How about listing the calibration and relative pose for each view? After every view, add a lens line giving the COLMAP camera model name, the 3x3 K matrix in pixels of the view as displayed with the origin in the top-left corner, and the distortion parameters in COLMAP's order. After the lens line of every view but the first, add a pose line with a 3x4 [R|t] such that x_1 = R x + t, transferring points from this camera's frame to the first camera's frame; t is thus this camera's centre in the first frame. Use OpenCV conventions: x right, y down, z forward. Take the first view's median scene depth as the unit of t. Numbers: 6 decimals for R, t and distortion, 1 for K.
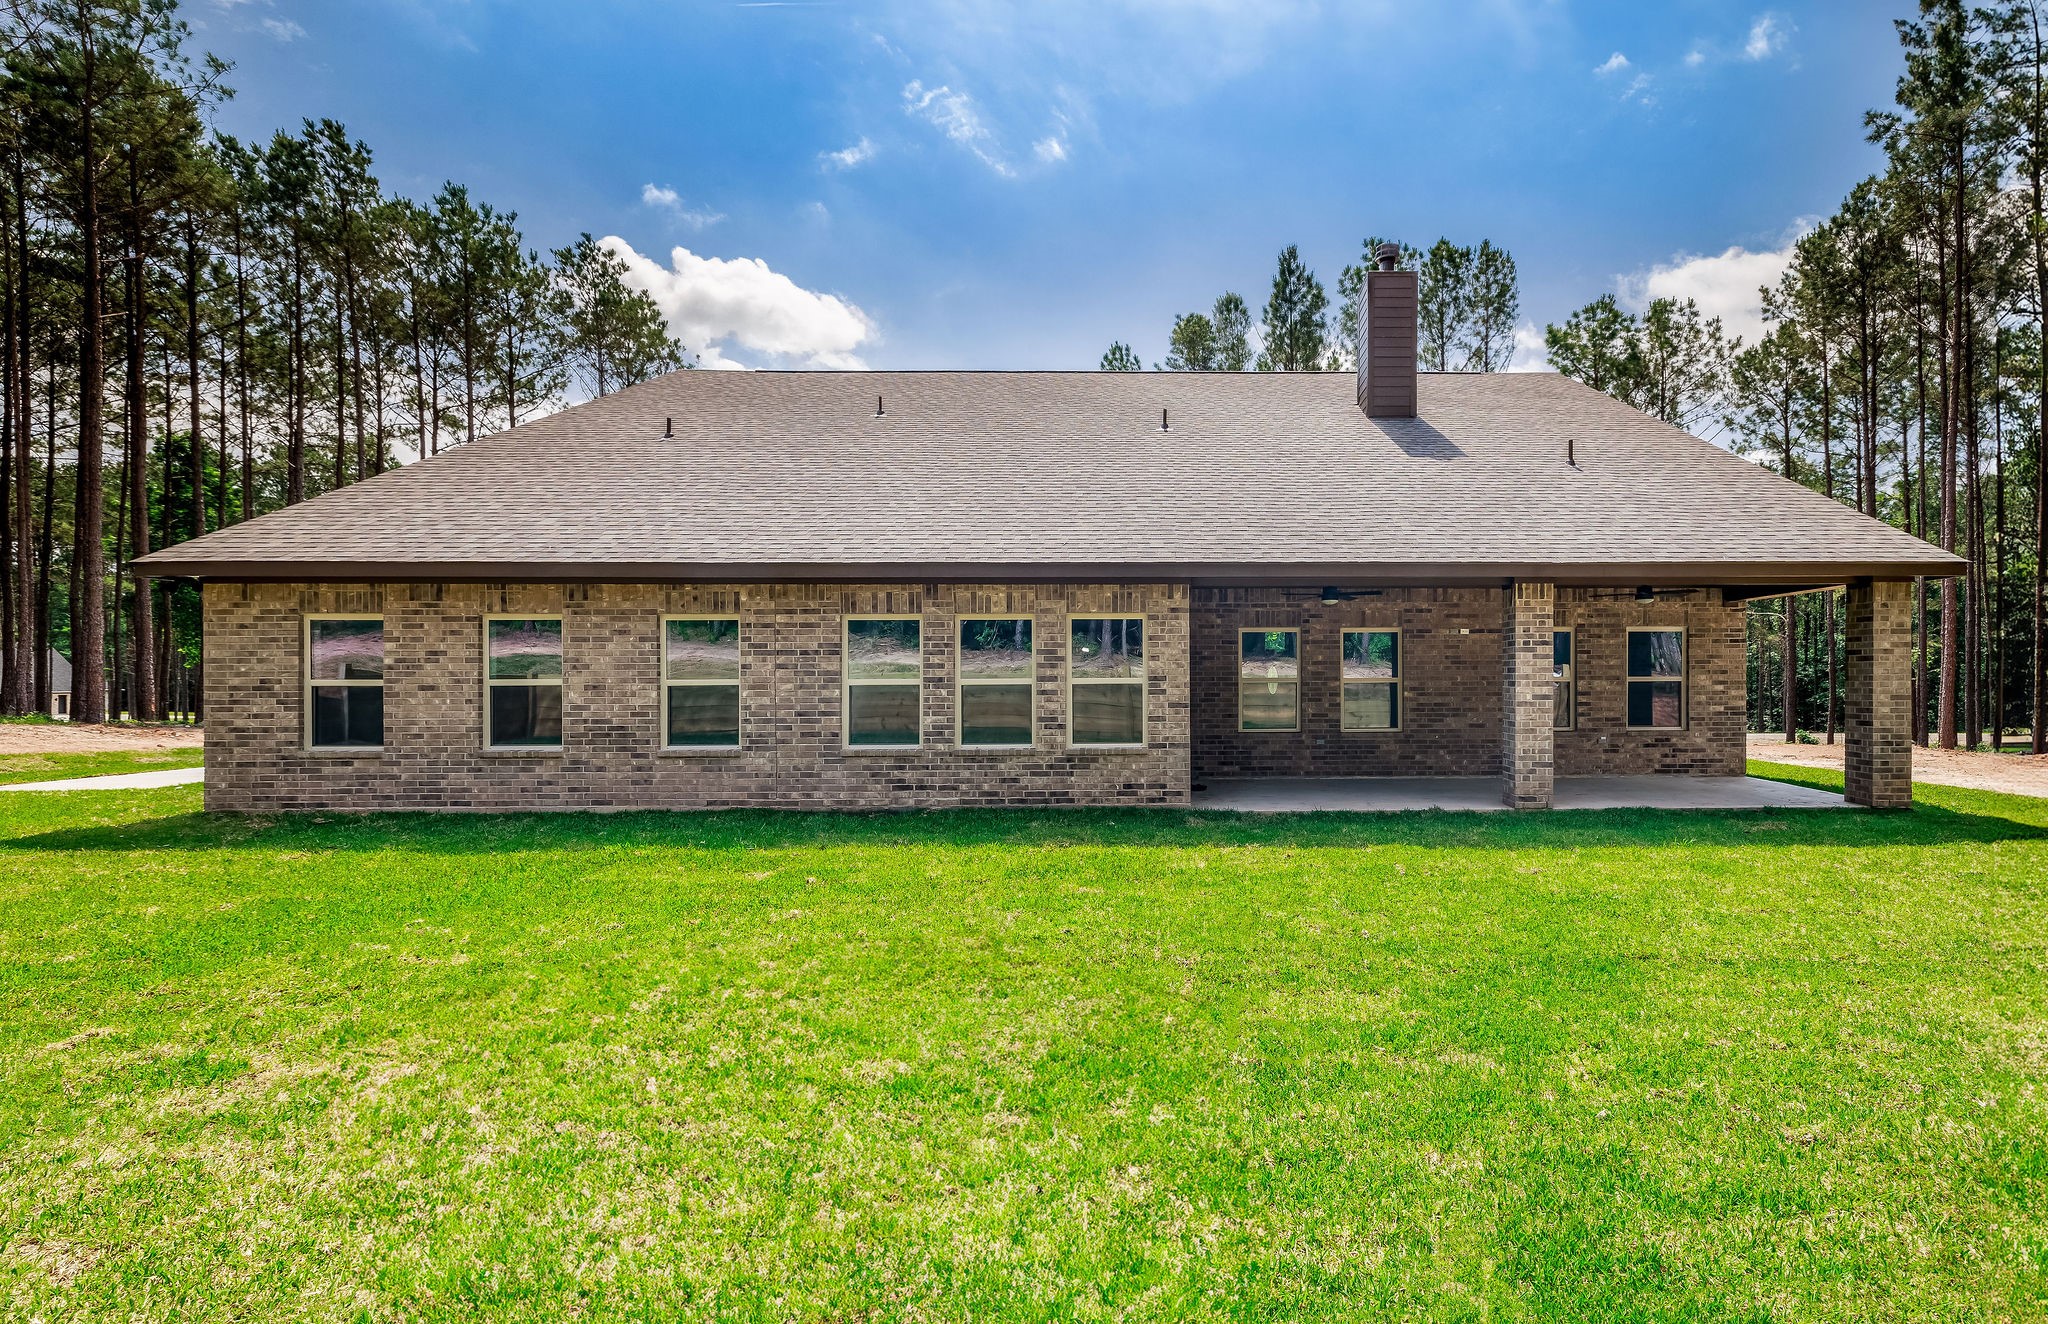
lens RADIAL K [[858.9, 0, 1024.5], [0, 858.9, 682.6], [0, 0, 1]] dist [0.000084, -0.000109]
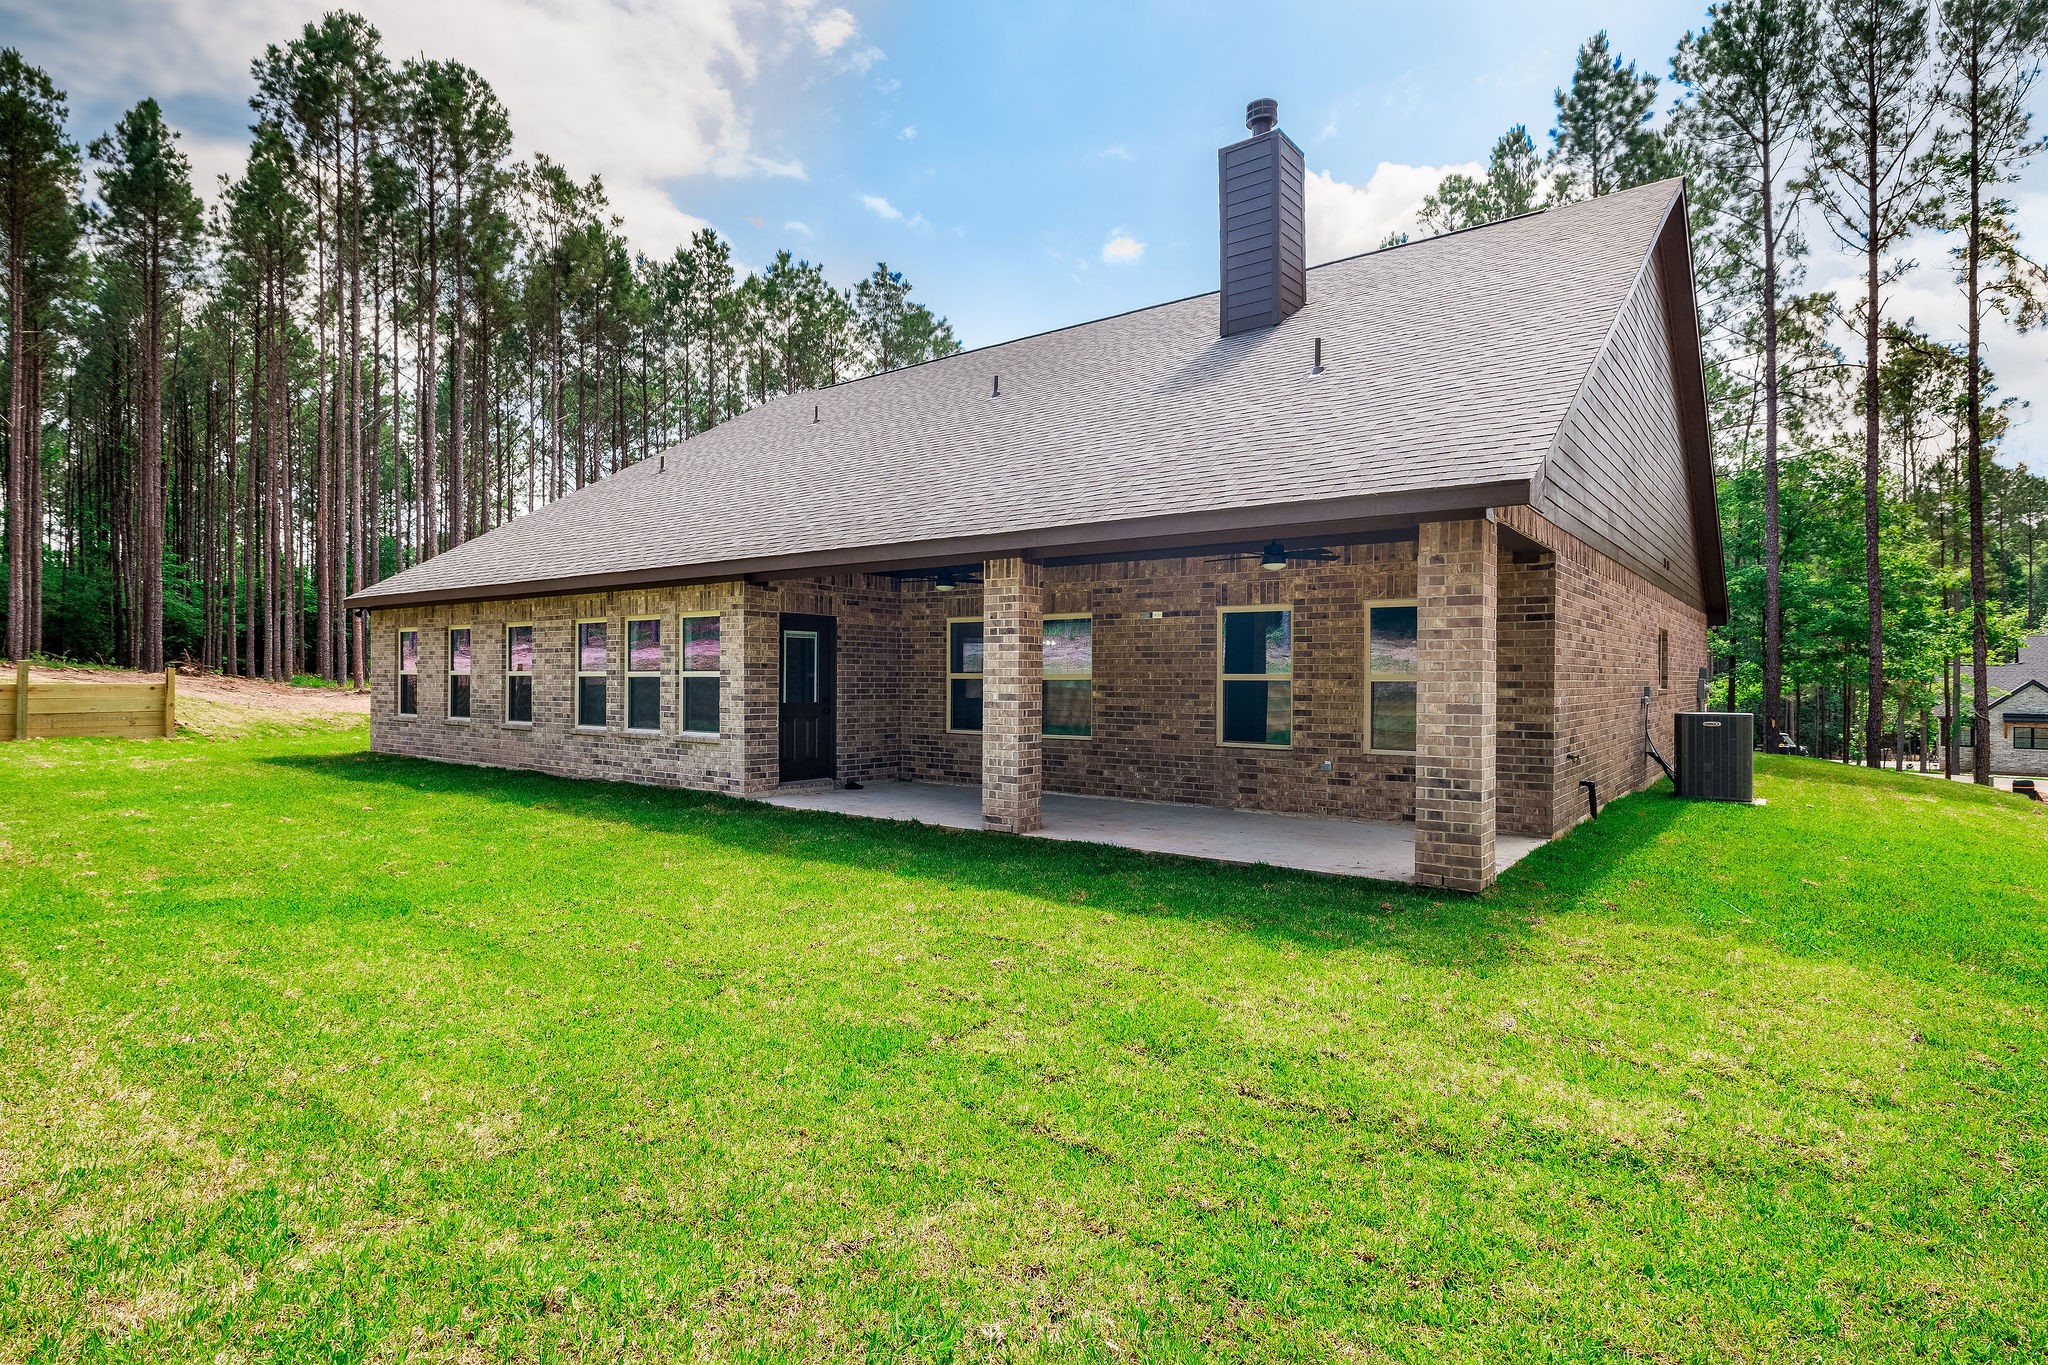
lens RADIAL K [[1053.5, 0, 1022.1], [0, 1053.5, 667.1], [0, 0, 1]] dist [-0.002225, 0.000690]
pose [[0.778975, 0.001996, -0.627052, 1.239281], [-0.010882, 0.999887, -0.010336, -0.001359], [0.626961, 0.014875, 0.778909, 0.222055]]
